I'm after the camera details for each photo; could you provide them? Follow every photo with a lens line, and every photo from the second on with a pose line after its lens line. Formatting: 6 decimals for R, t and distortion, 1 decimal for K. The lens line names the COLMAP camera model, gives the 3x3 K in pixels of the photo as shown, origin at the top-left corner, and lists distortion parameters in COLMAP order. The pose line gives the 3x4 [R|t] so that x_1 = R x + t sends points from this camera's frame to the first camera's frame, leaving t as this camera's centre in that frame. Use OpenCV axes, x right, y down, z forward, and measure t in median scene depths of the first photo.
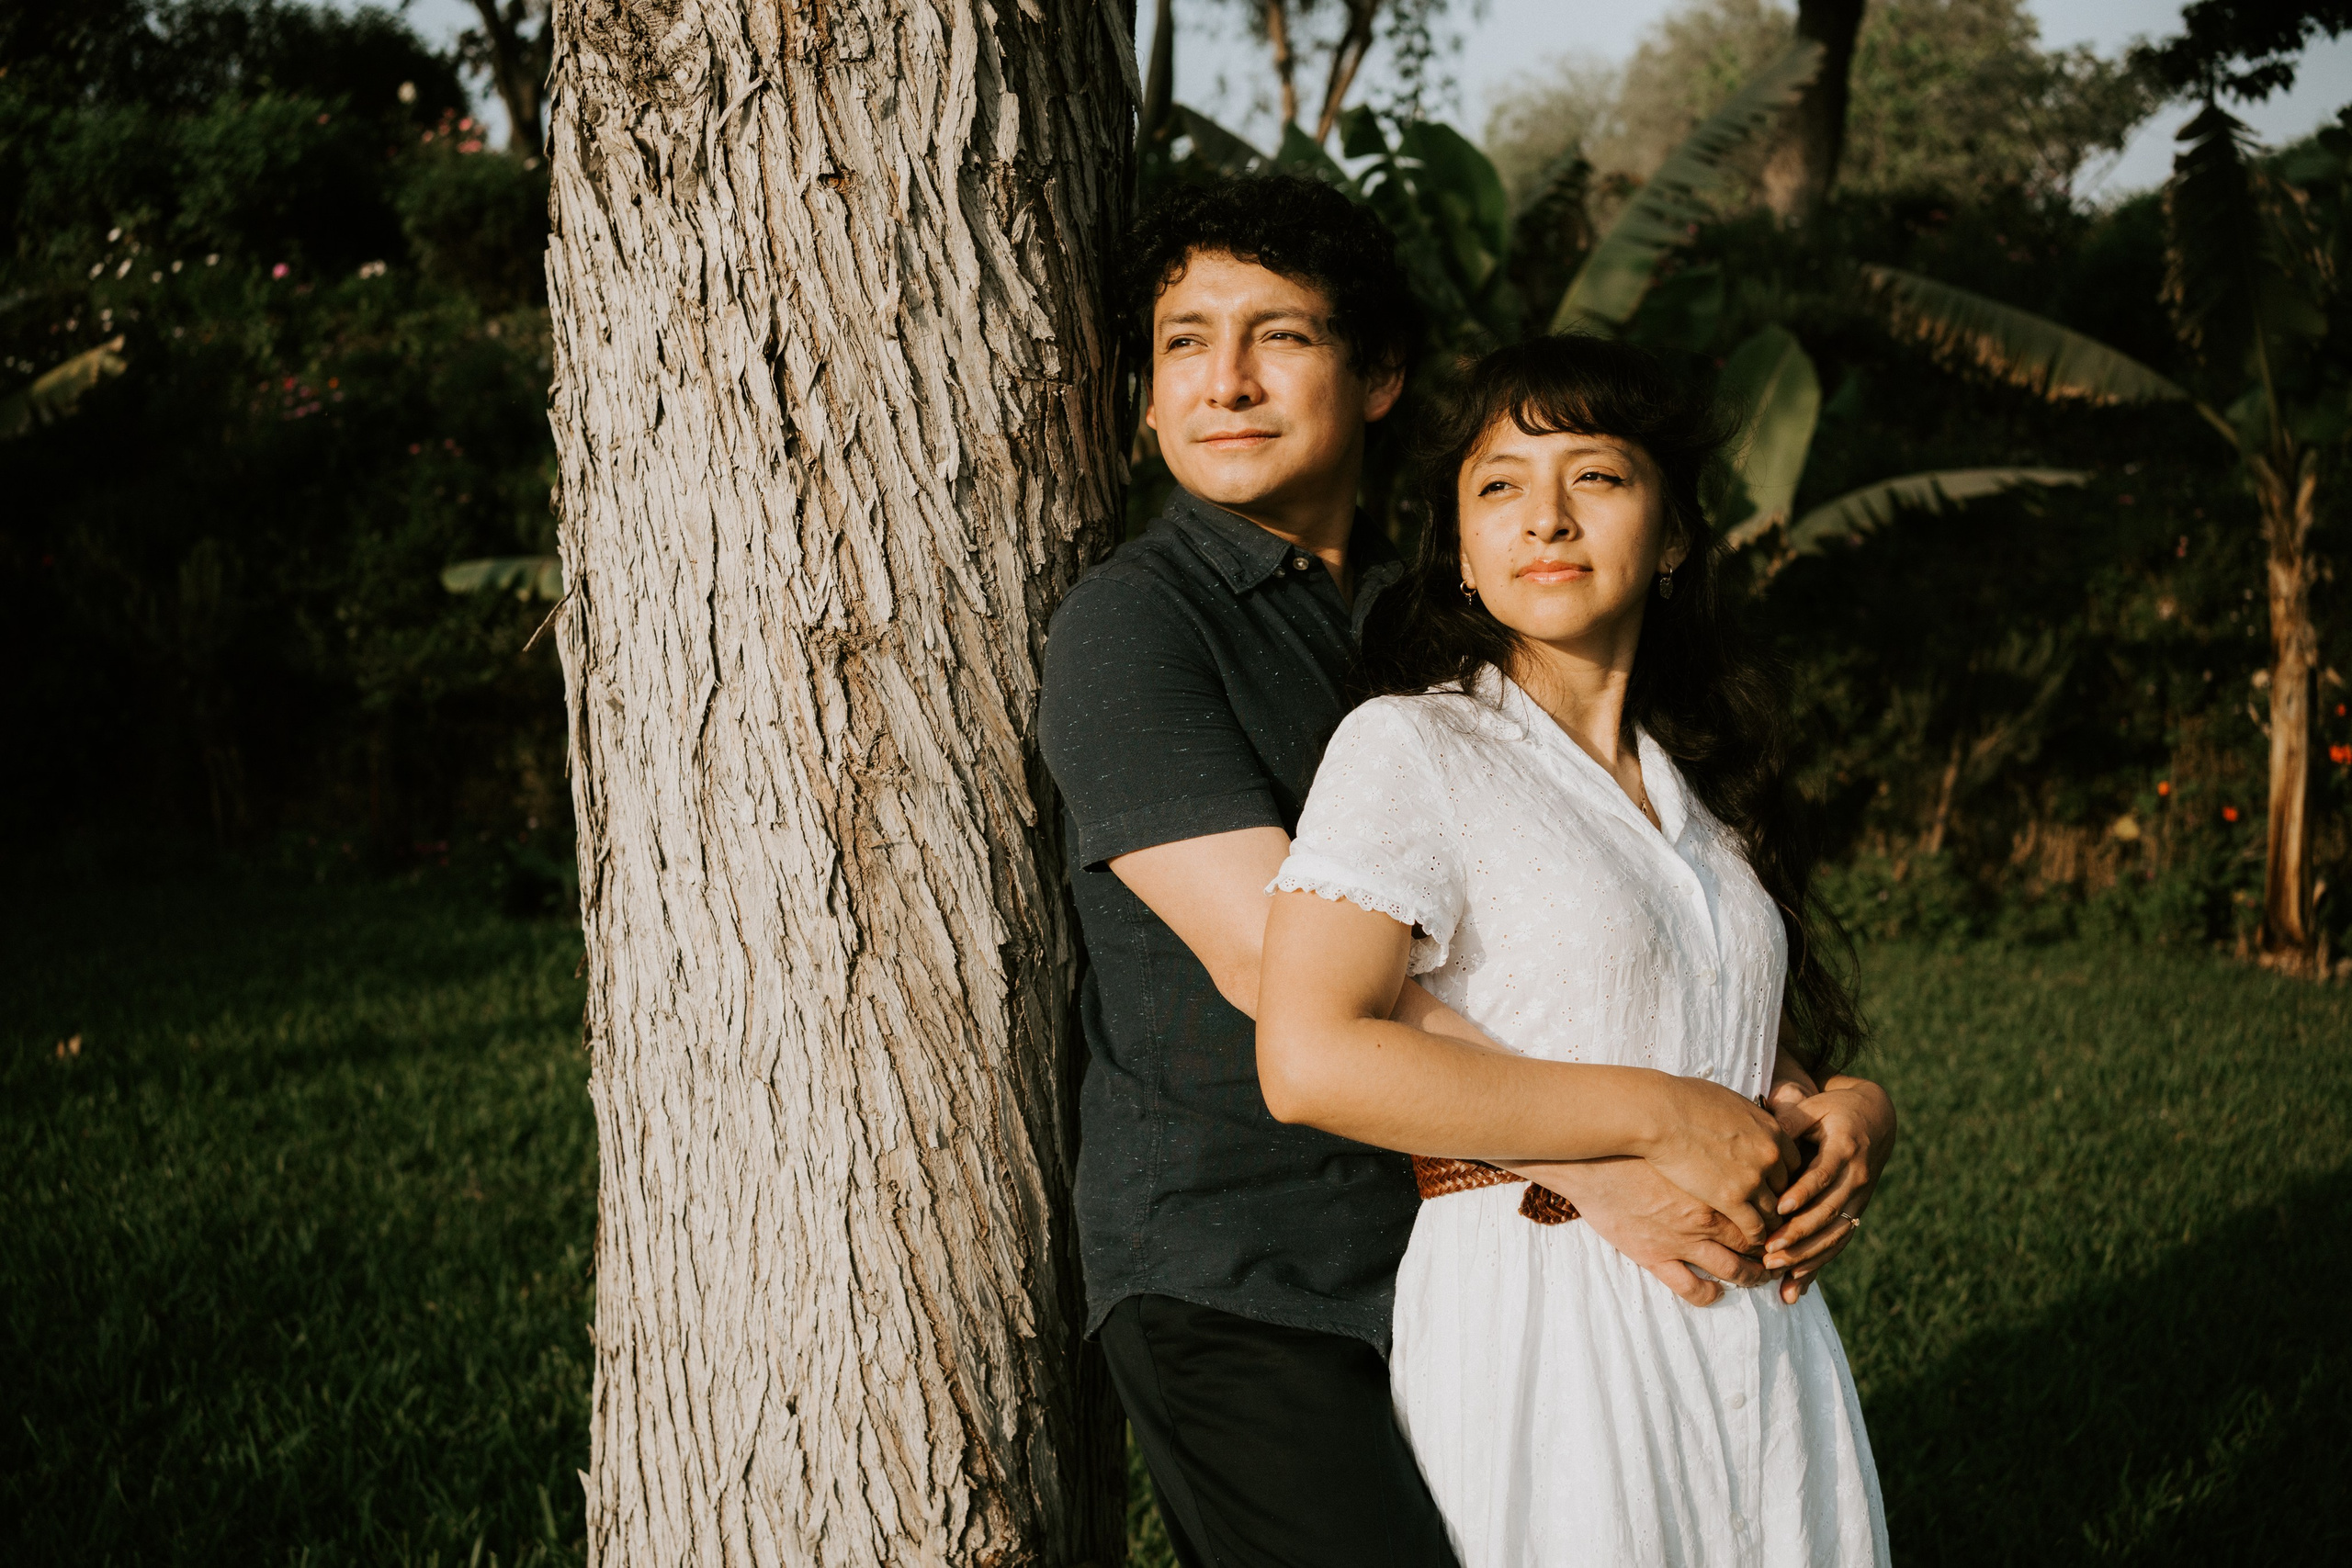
lens RADIAL K [[2715.0, 0, 1070.1], [0, 2715.0, 781.5], [0, 0, 1]] dist [-0.017032, 0.190830]
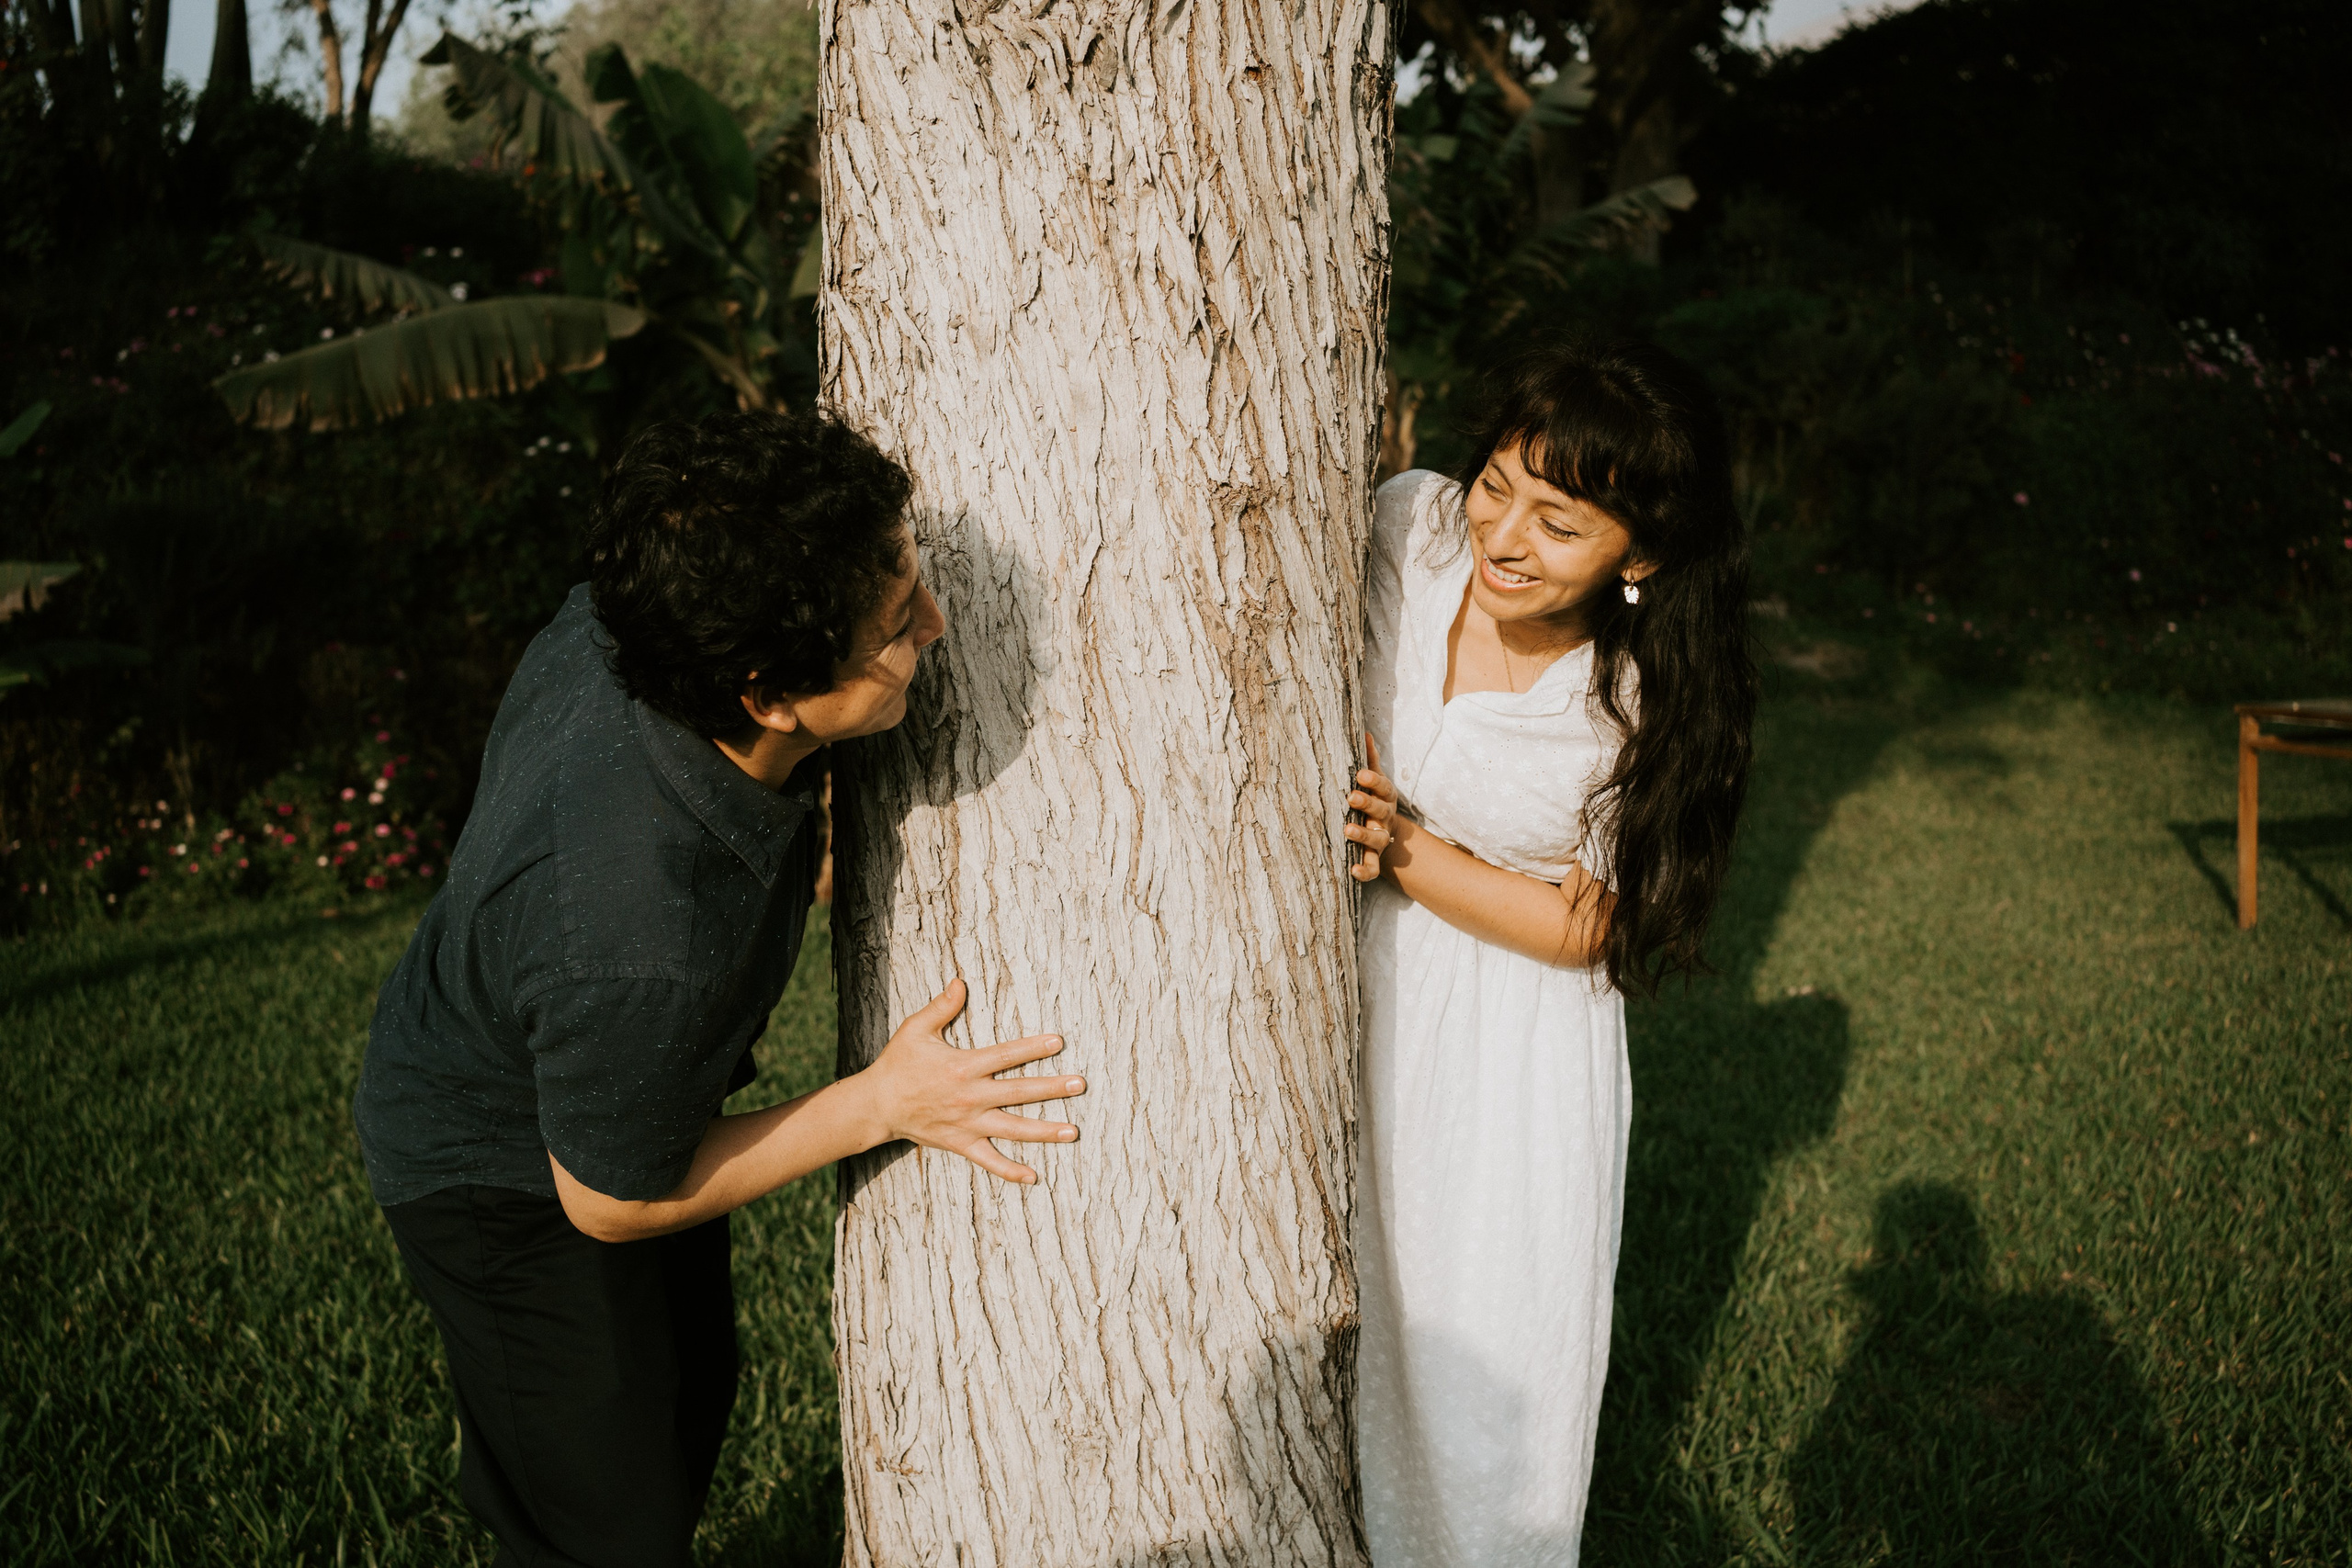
lens RADIAL K [[2718.0, 0, 1318.6], [0, 2718.0, 777.5], [0, 0, 1]] dist [-0.029785, 0.181882]
pose [[0.869138, -0.080616, 0.487955, -0.582071], [0.076513, 0.996665, 0.028377, 0.031542], [-0.488615, 0.012671, 0.872407, 0.028022]]
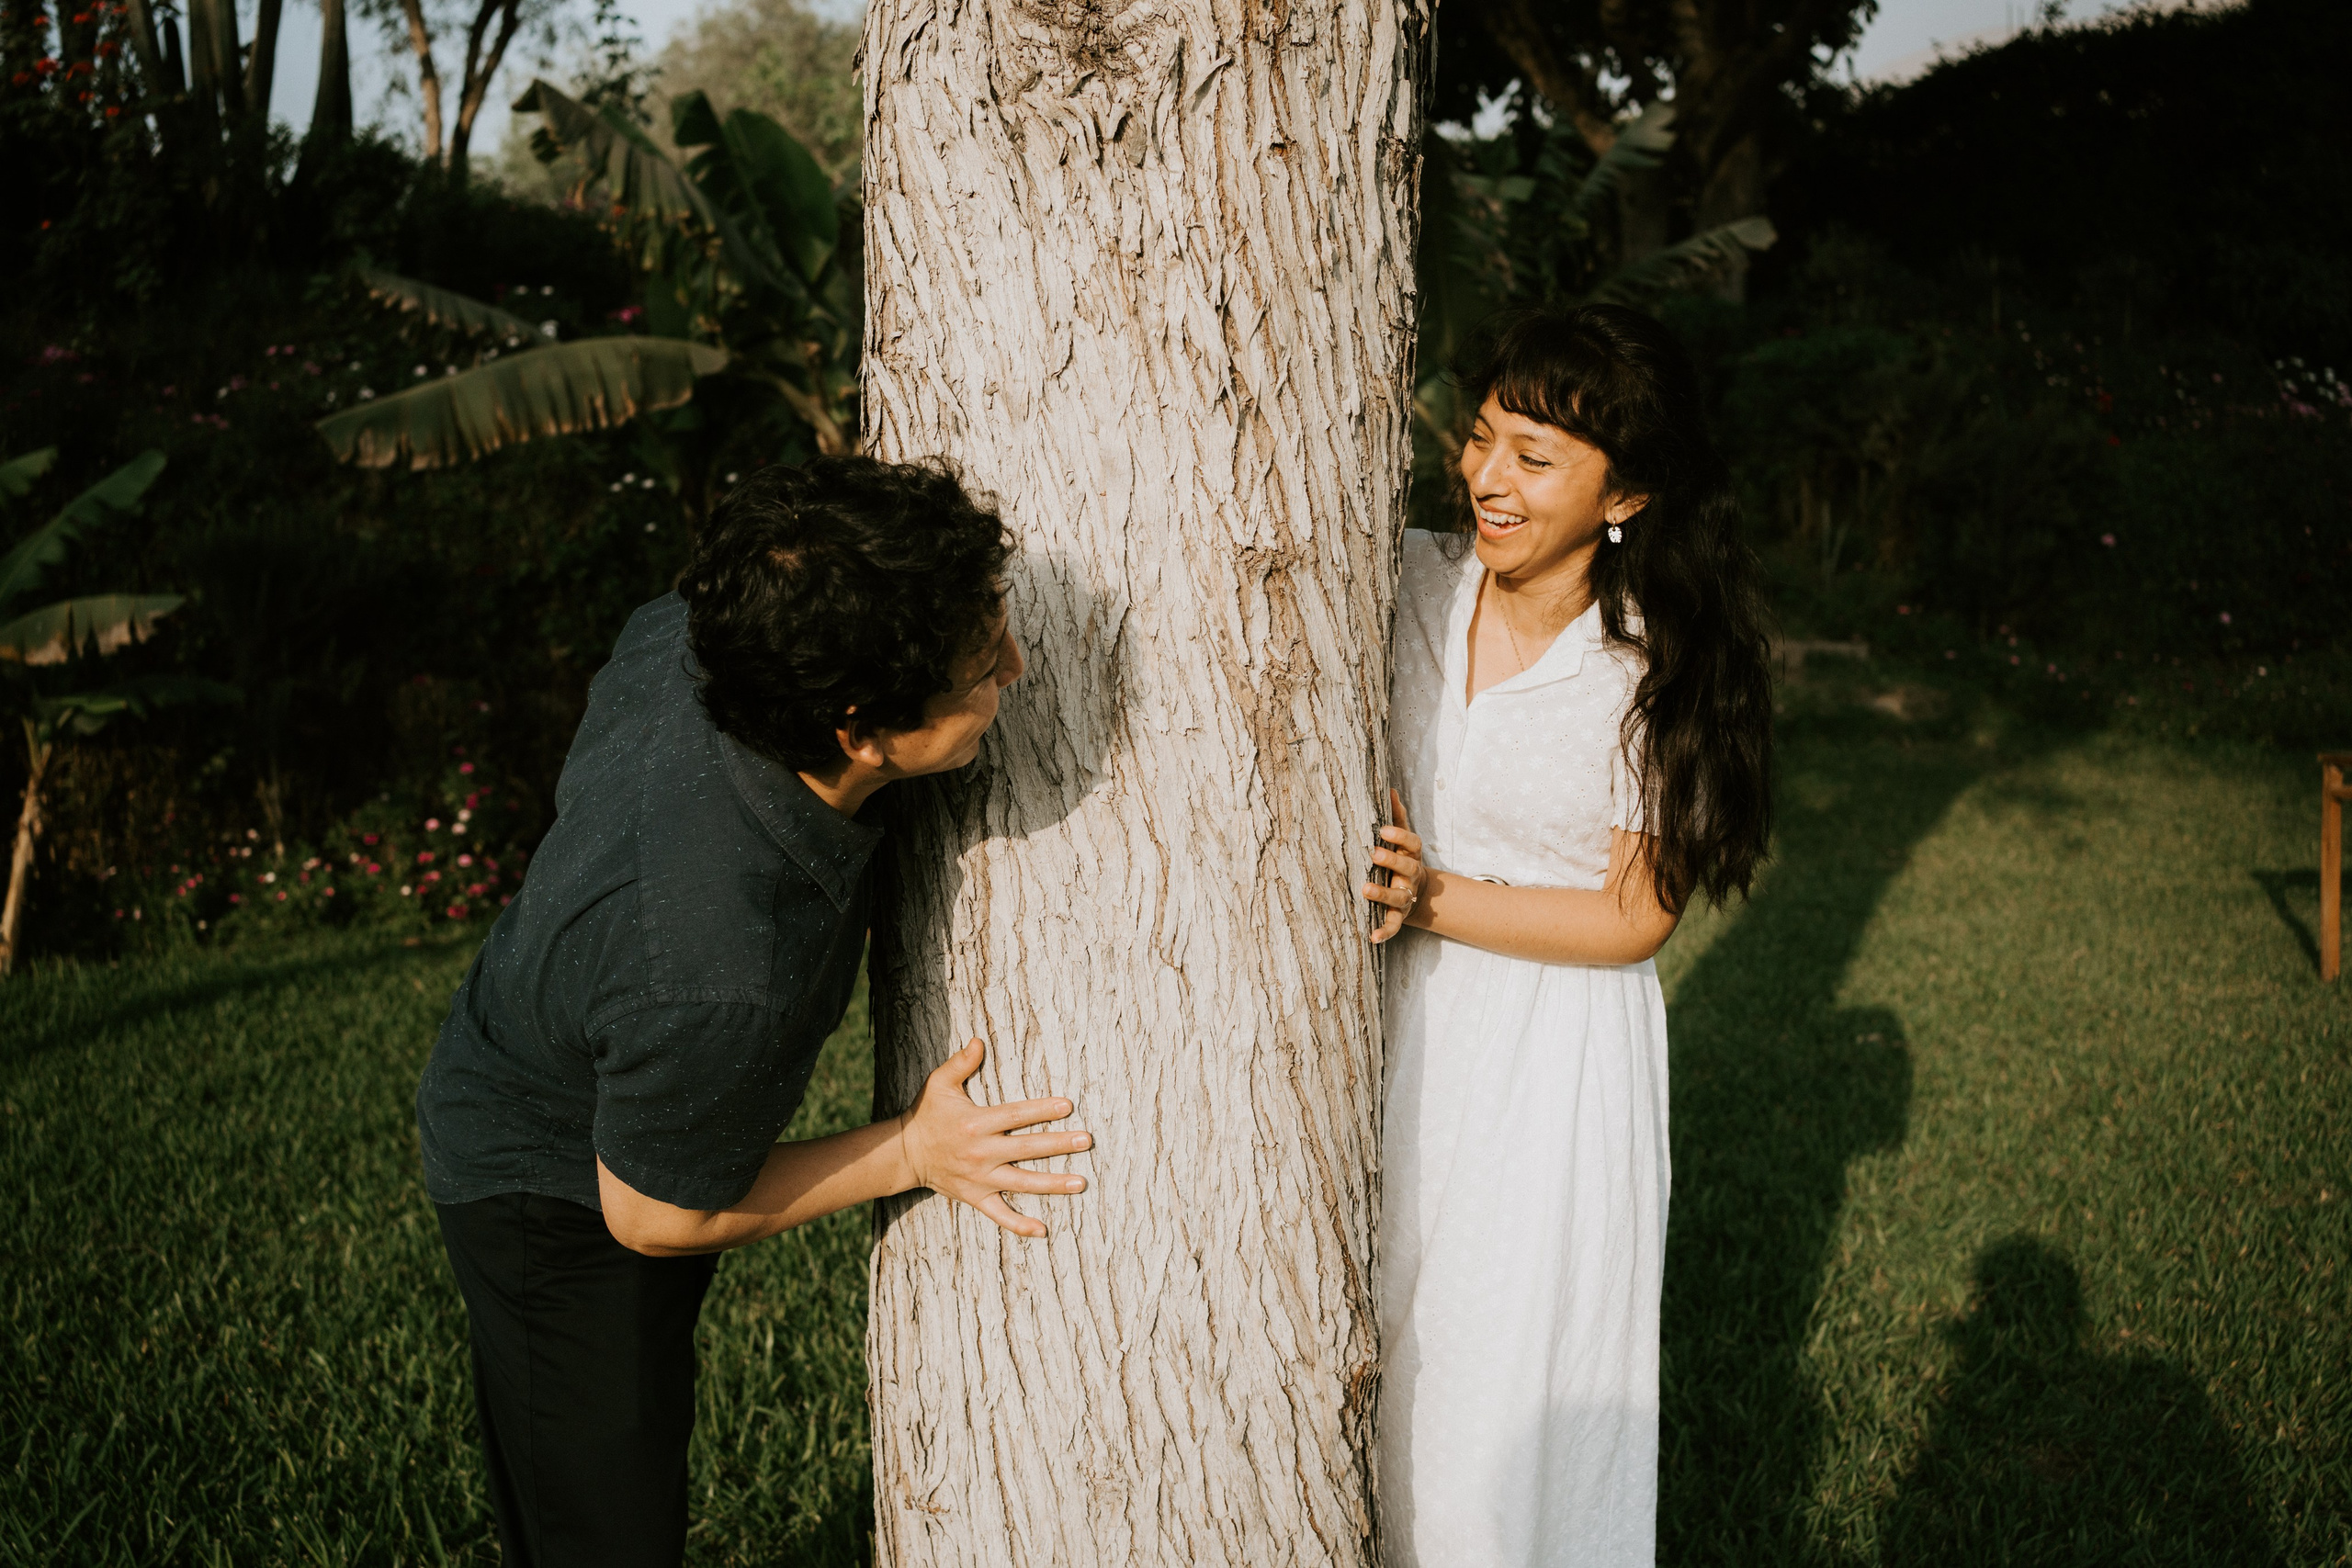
lens RADIAL K [[2736.4, 0, 1294.3], [0, 2736.4, 762.4], [0, 0, 1]] dist [-0.020959, 0.171654]
pose [[0.889812, -0.064523, 0.451742, -0.570699], [0.068083, 0.997644, 0.008389, 0.022269], [-0.451219, 0.023291, 0.892109, -0.011592]]
